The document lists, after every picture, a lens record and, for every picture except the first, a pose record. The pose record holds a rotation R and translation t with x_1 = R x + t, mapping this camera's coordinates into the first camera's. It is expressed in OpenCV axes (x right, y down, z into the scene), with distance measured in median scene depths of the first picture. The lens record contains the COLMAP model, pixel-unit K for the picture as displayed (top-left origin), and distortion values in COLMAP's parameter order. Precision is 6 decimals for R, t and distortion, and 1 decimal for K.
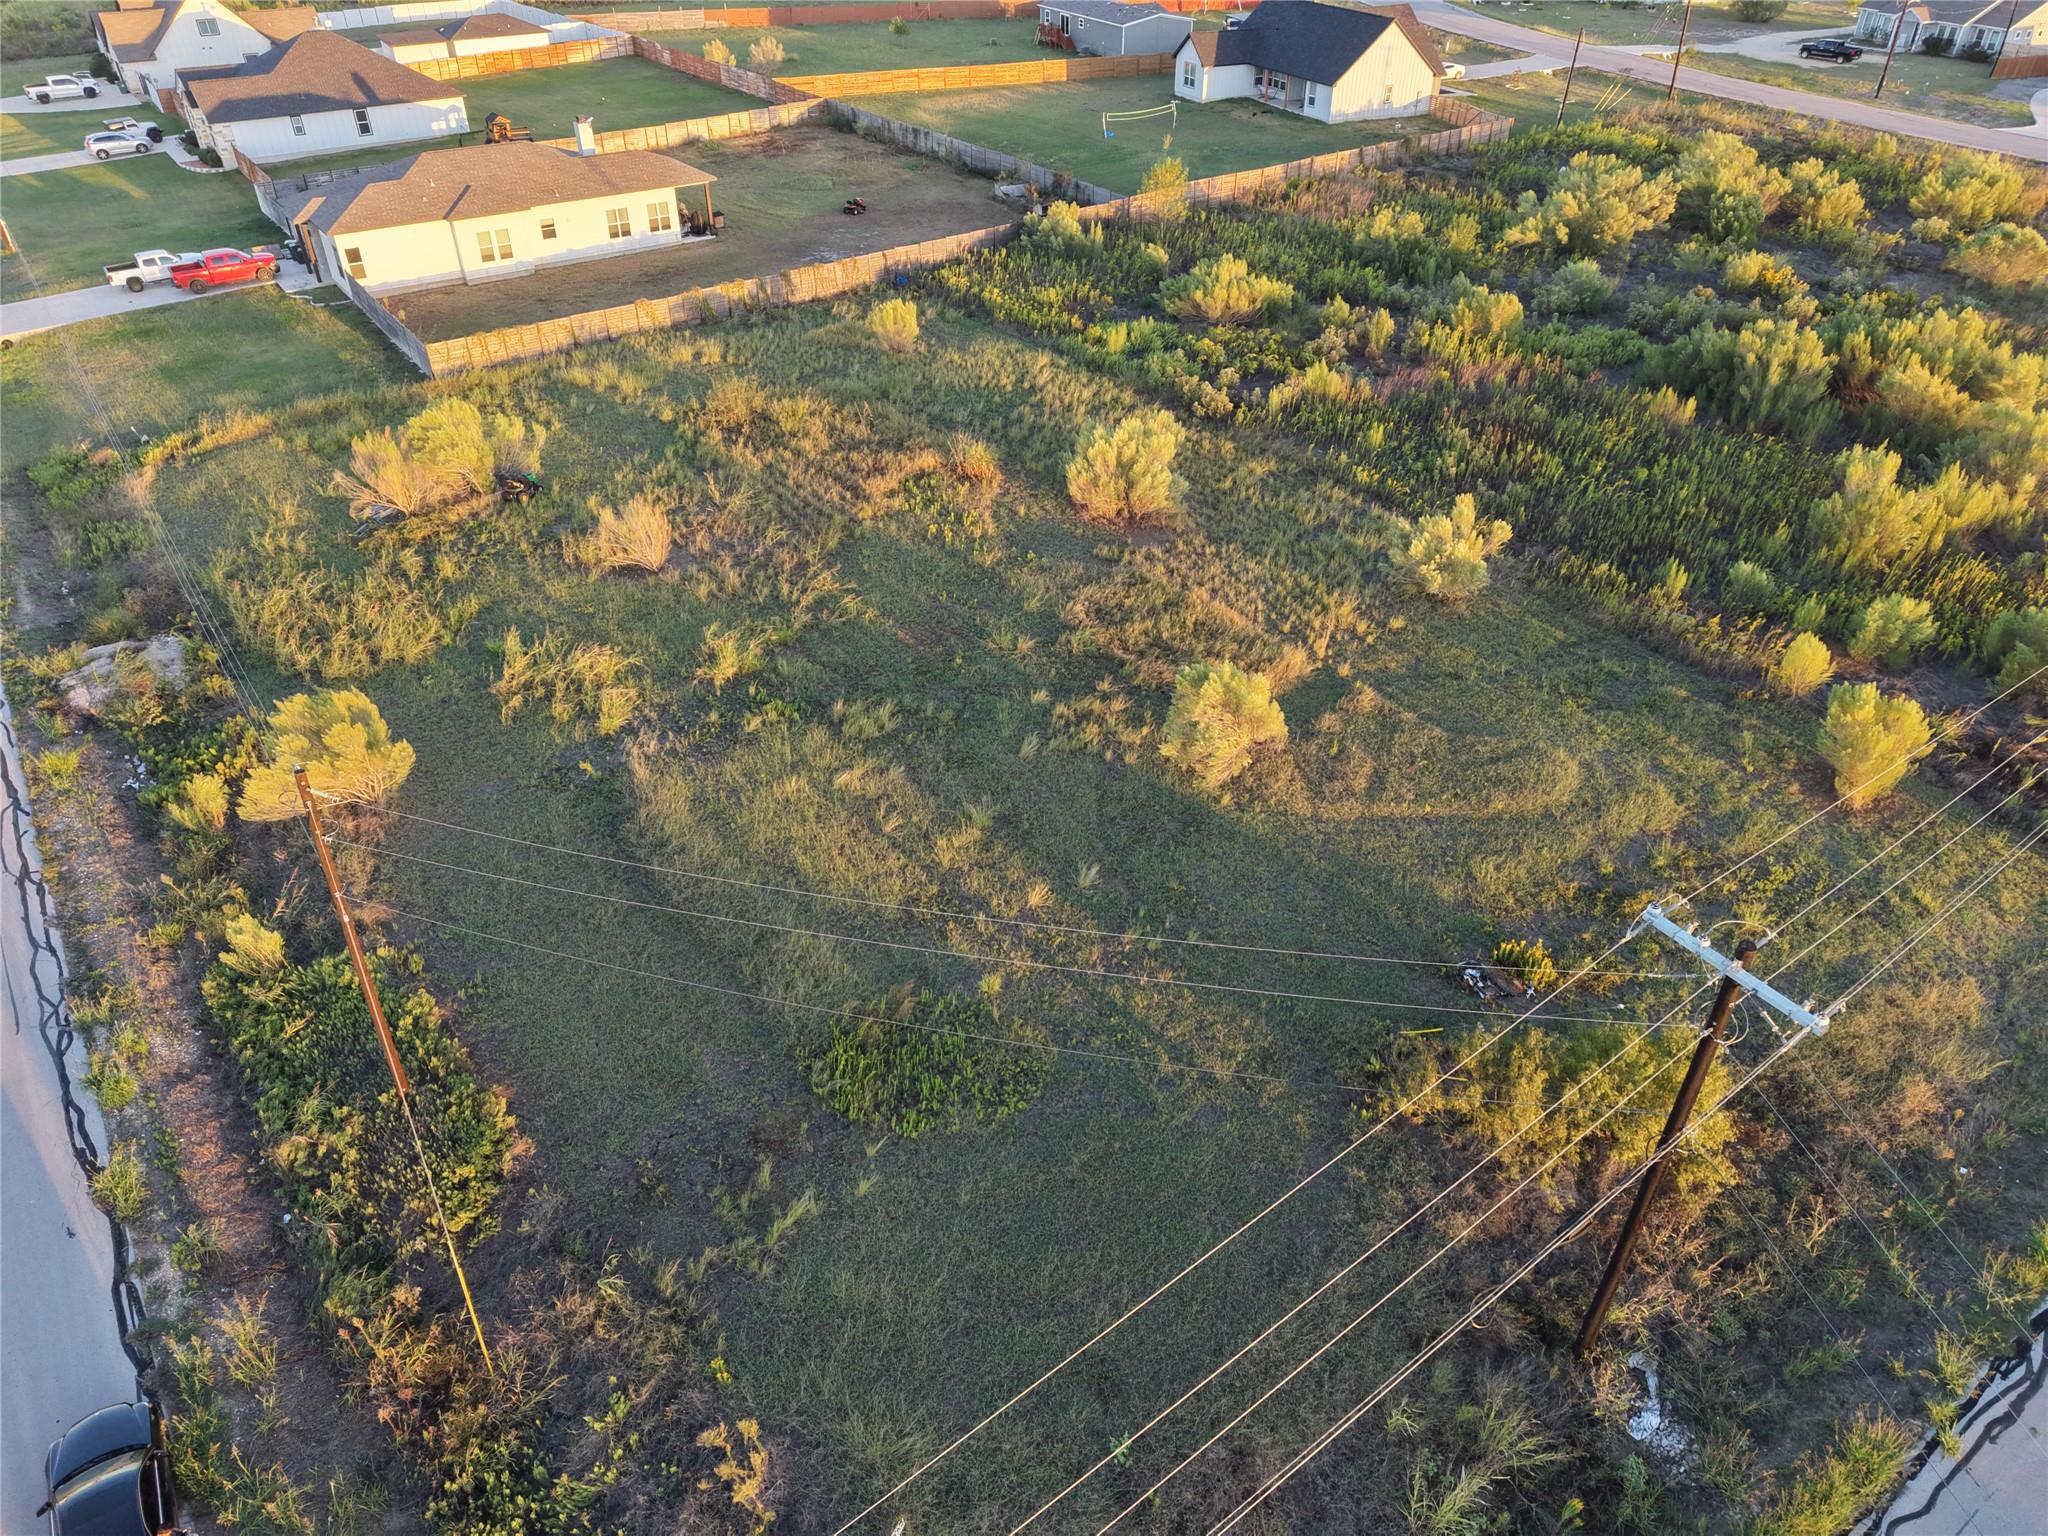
lens RADIAL K [[1365.9, 0, 1027.1], [0, 1365.9, 769.2], [0, 0, 1]] dist [0.026942, -0.023342]
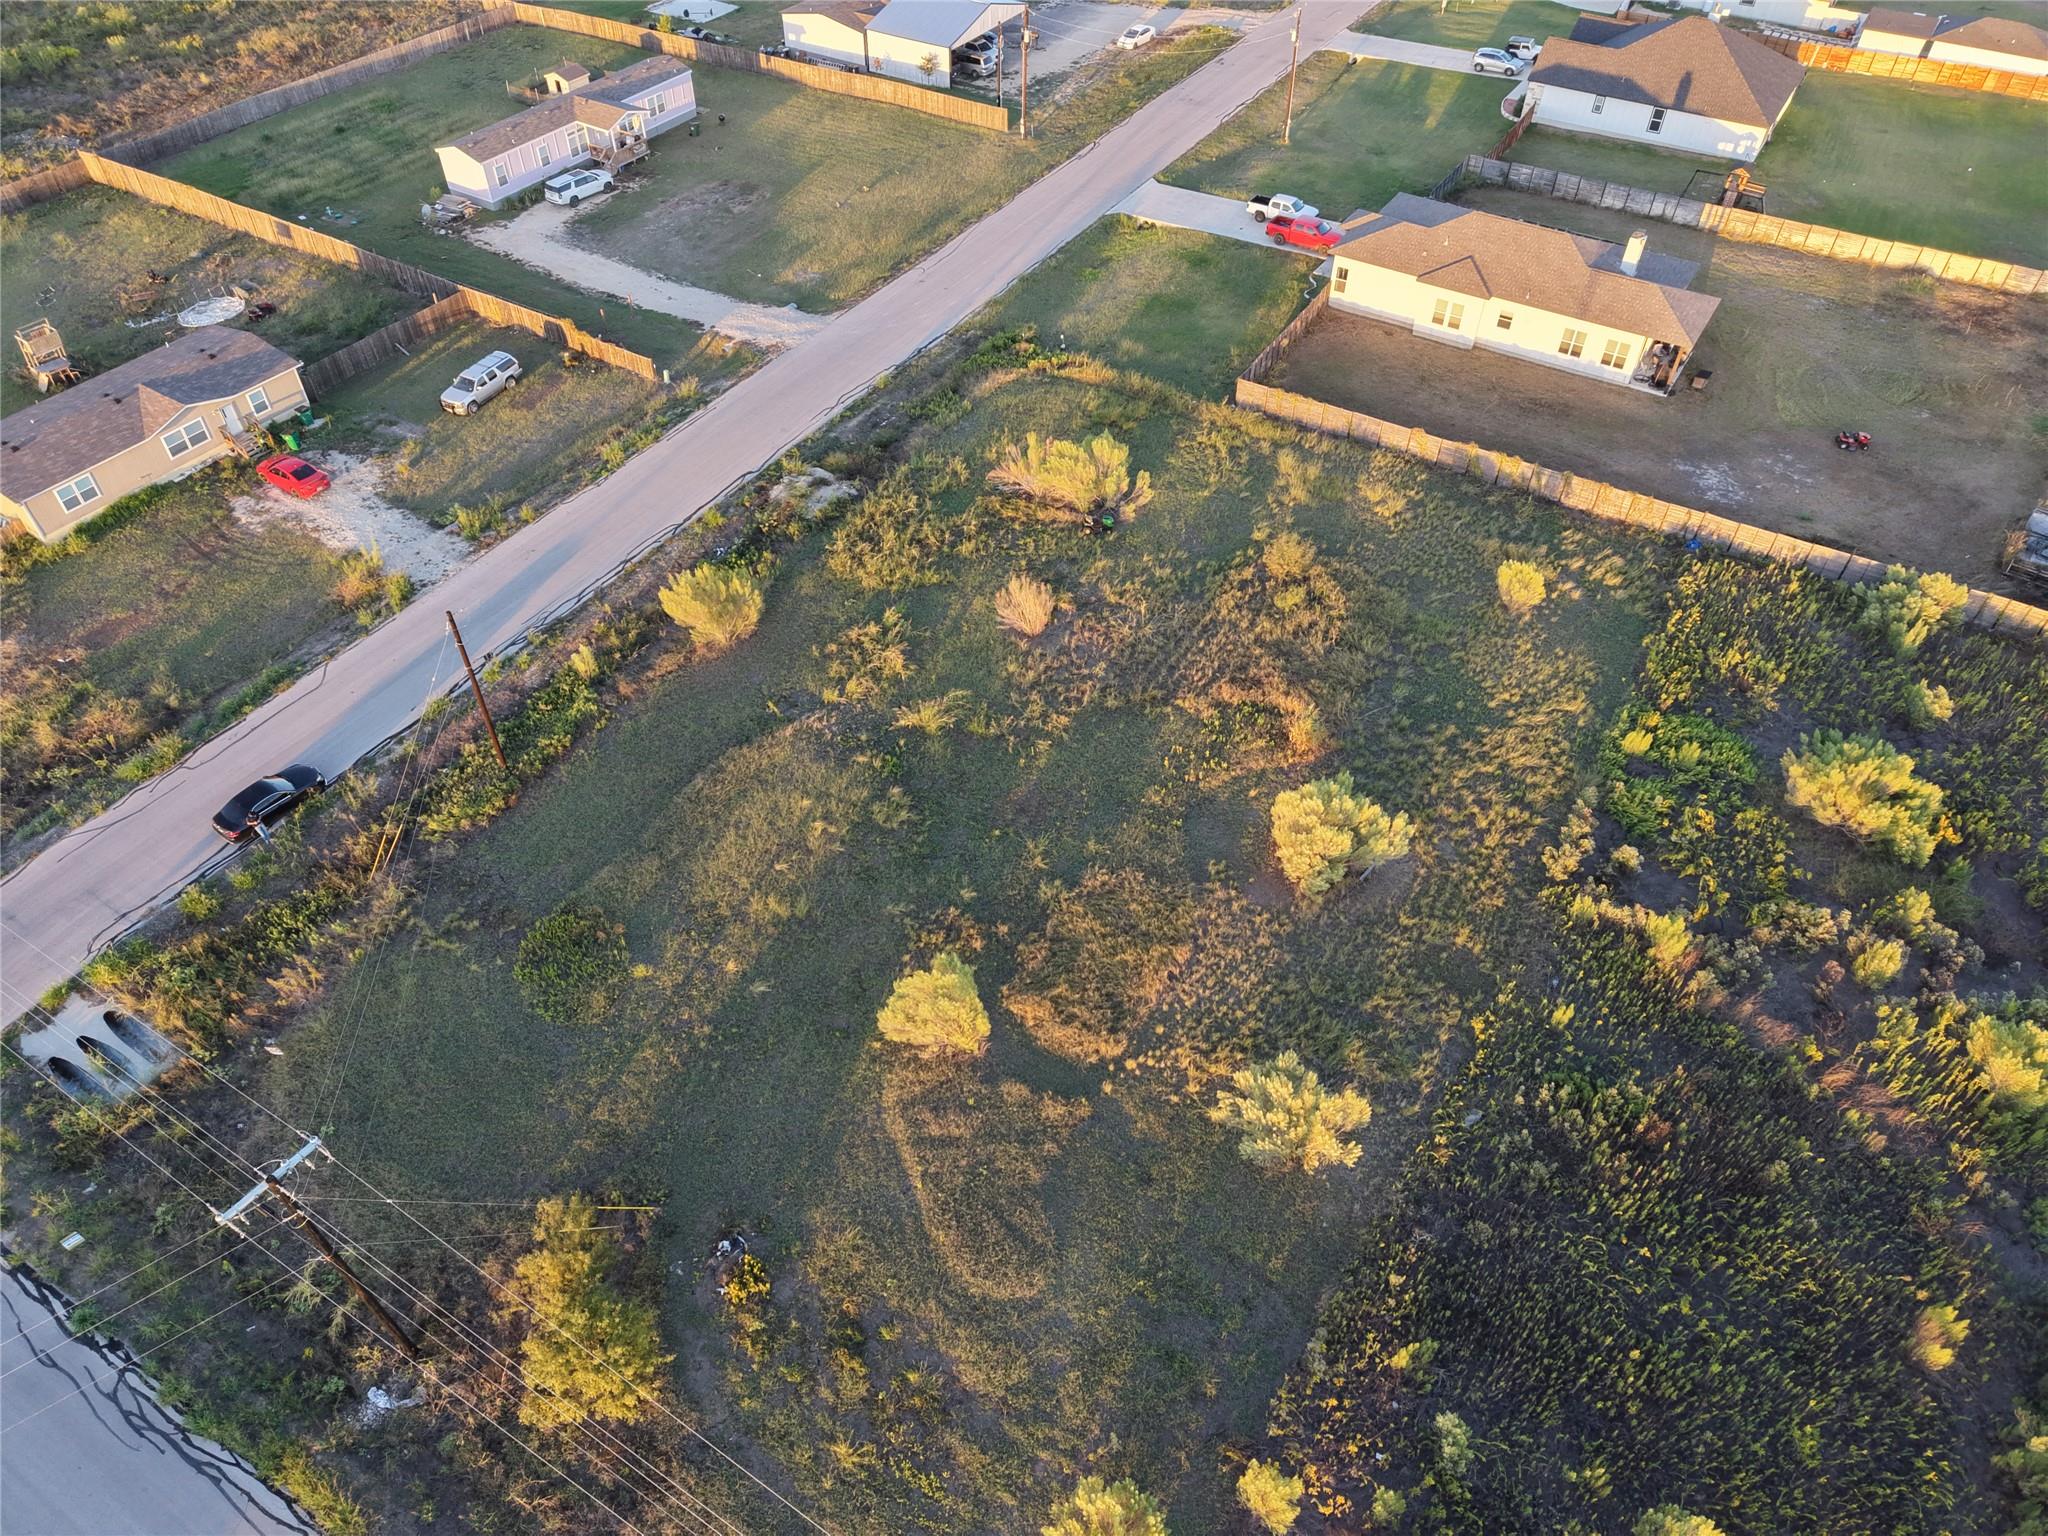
lens RADIAL K [[1365.9, 0, 1024.5], [0, 1365.9, 768.2], [0, 0, 1]] dist [0.026942, -0.023342]
pose [[0.370916, 0.664016, -0.649234, 0.571912], [-0.548423, 0.720799, 0.423889, -0.522535], [0.749436, 0.198827, 0.631517, 0.170019]]
